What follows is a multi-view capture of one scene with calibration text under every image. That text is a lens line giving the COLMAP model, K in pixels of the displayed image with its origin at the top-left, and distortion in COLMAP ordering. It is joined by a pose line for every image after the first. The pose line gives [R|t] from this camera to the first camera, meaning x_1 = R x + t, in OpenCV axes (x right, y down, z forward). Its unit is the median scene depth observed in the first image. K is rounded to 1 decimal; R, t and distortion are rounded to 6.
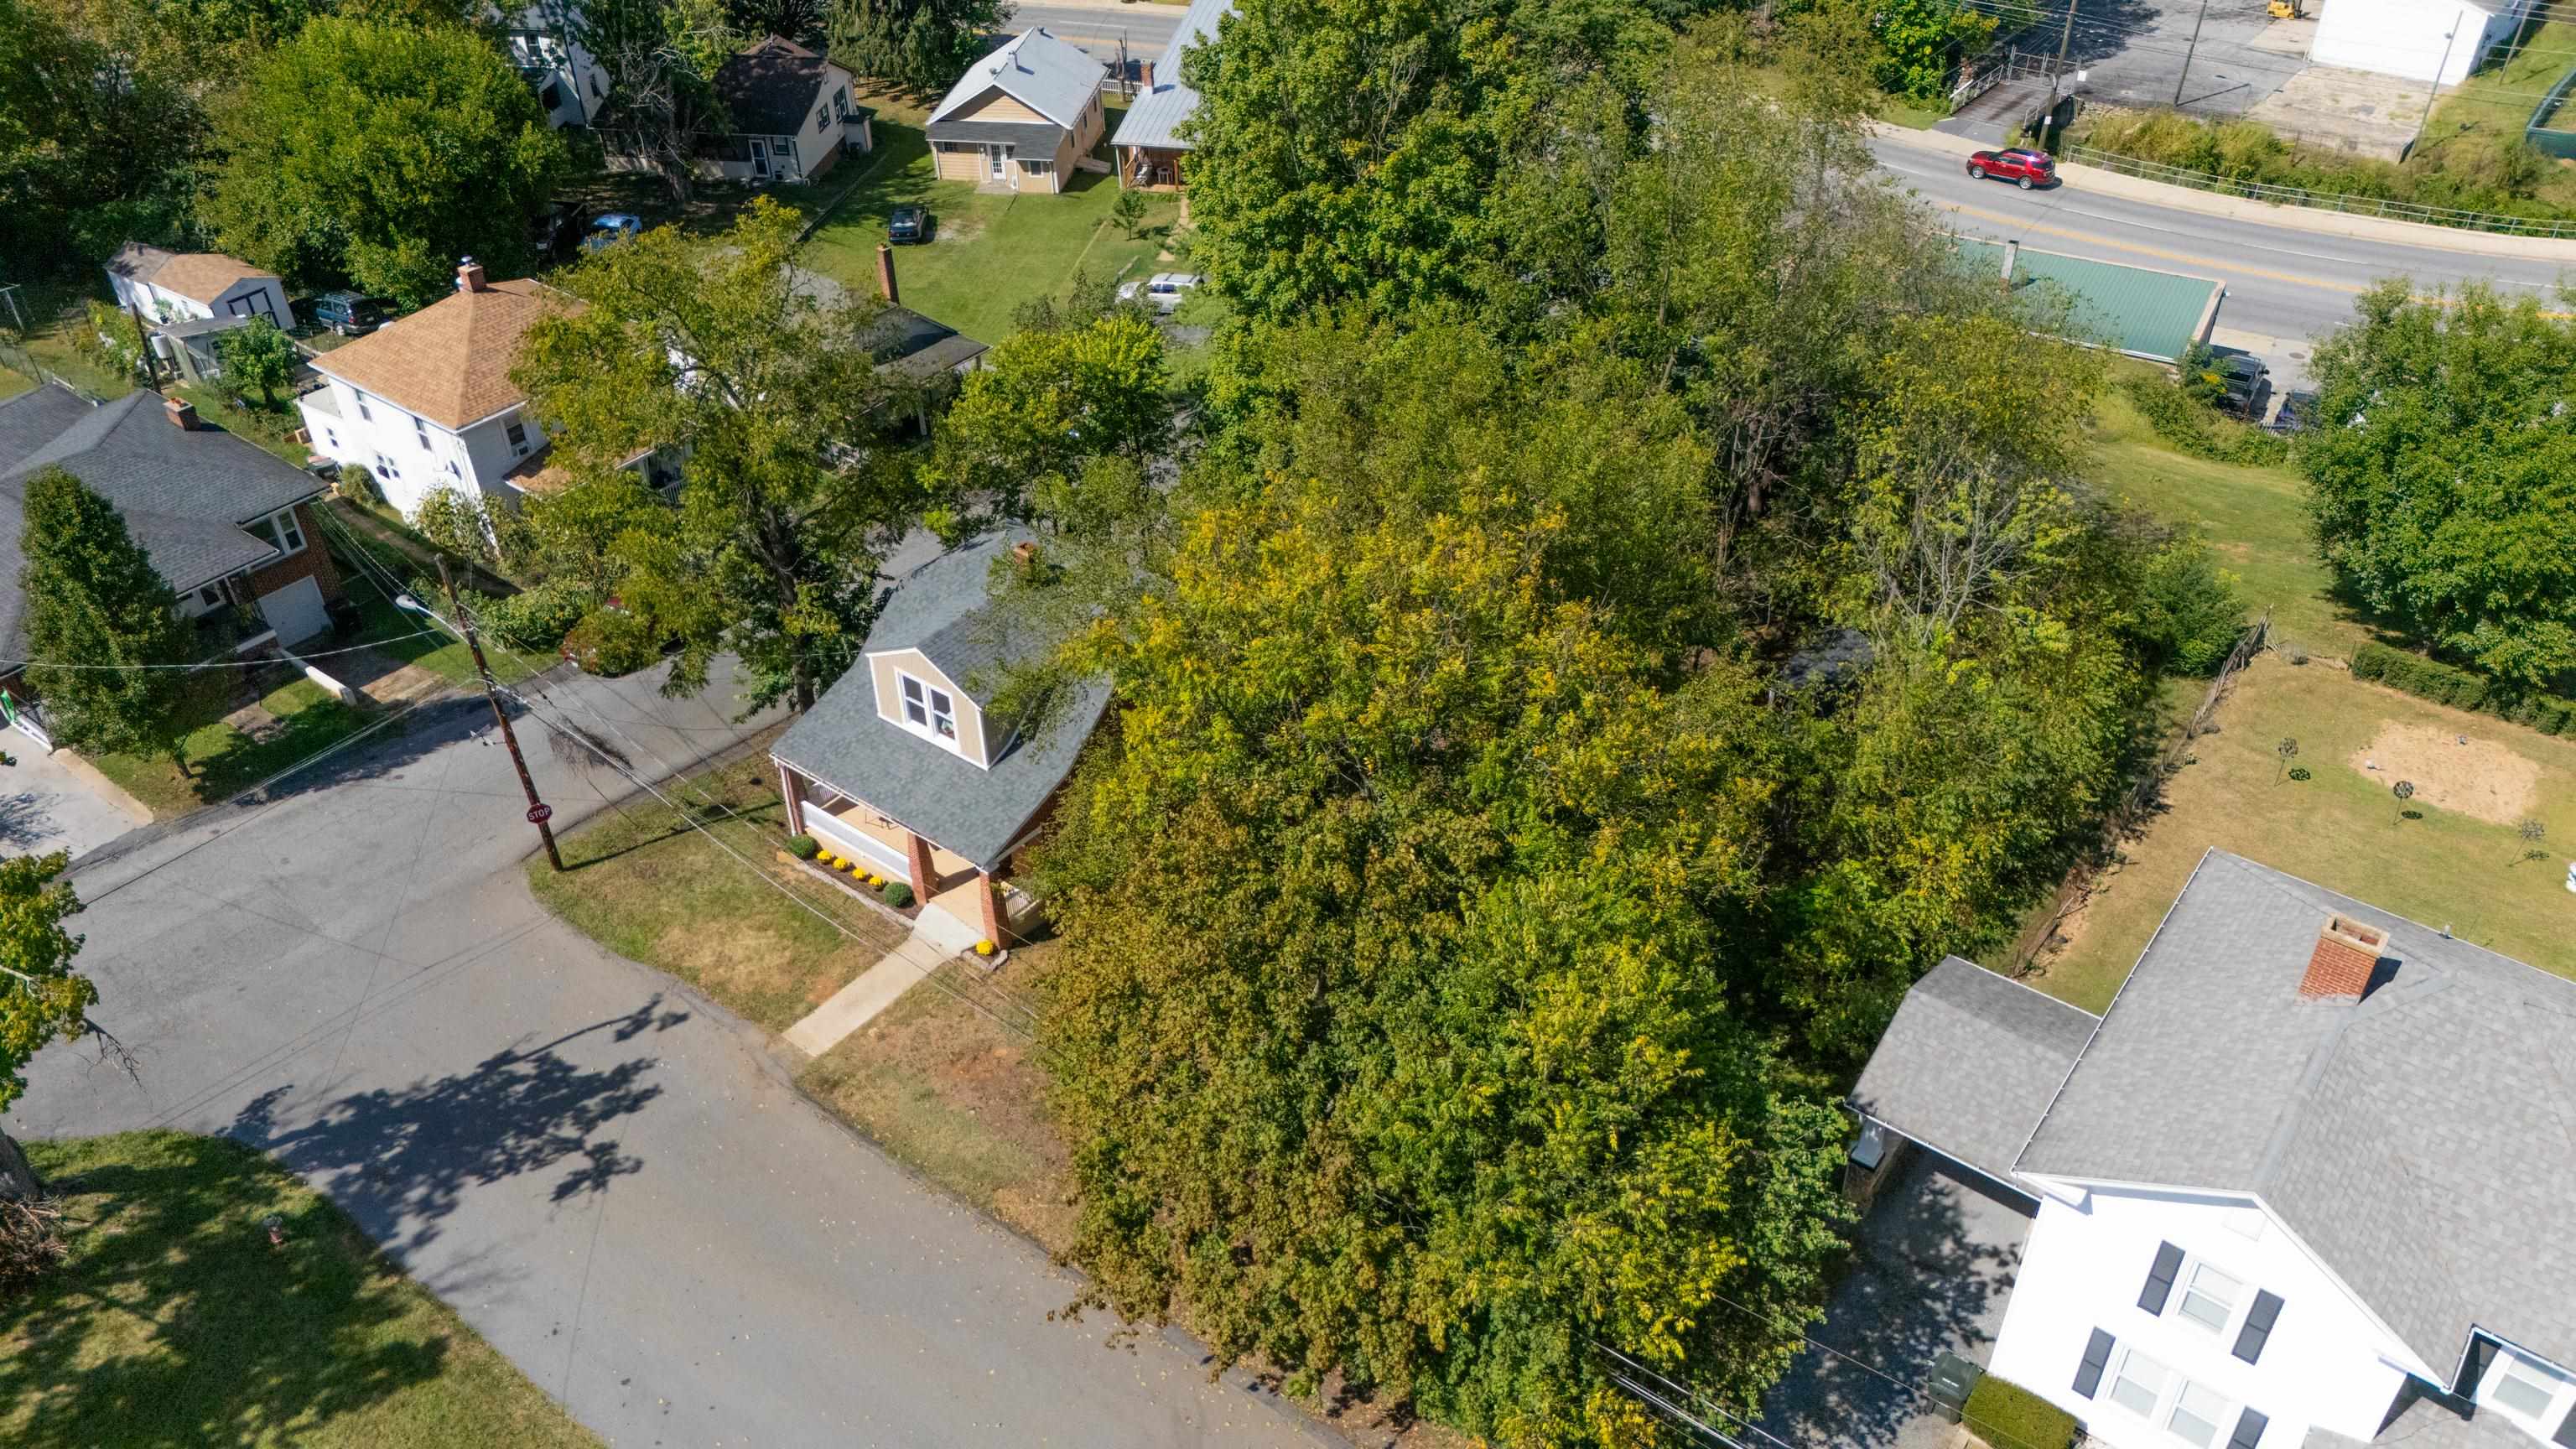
lens RADIAL K [[1866.4, 0, 1287.9], [0, 1866.4, 754.6], [0, 0, 1]] dist [0.086887, -0.110070]
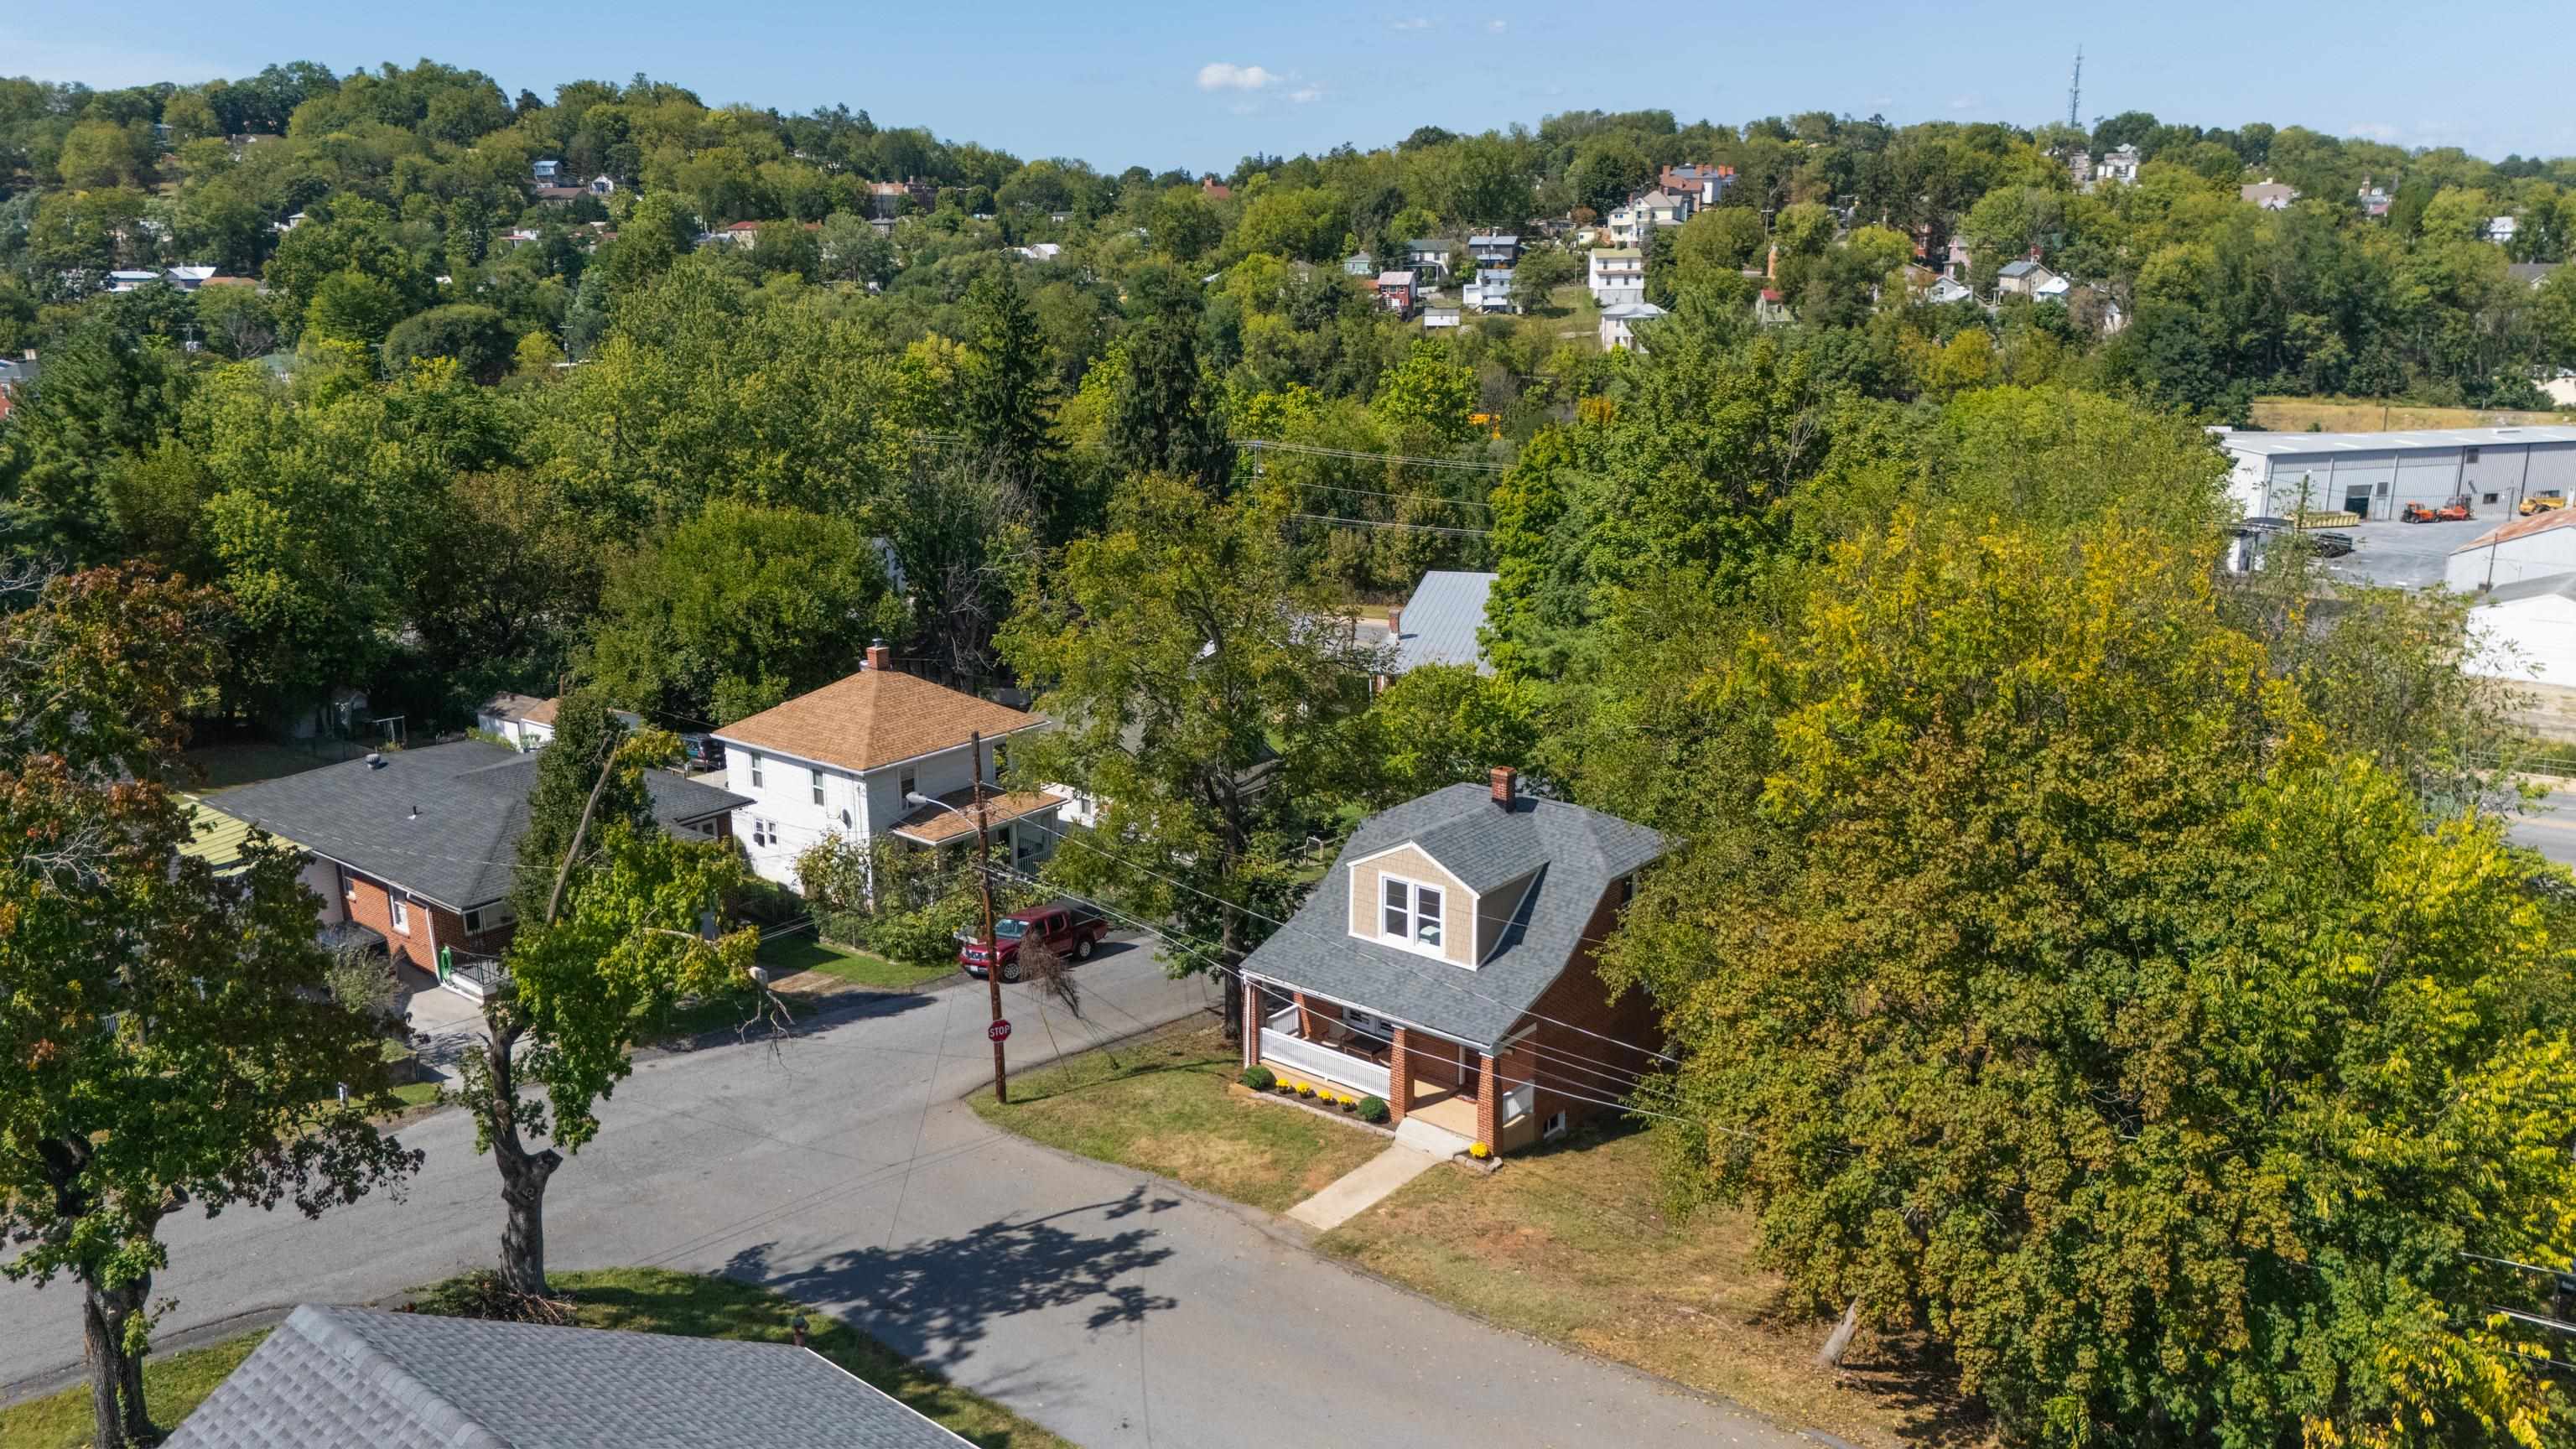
lens RADIAL K [[1866.4, 0, 1287.9], [0, 1866.4, 754.6], [0, 0, 1]] dist [0.086887, -0.110070]
pose [[0.999433, 0.018418, -0.028190, -0.234086], [-0.027589, 0.927847, -0.371940, 0.271560], [0.019306, 0.372506, 0.927829, 0.042473]]
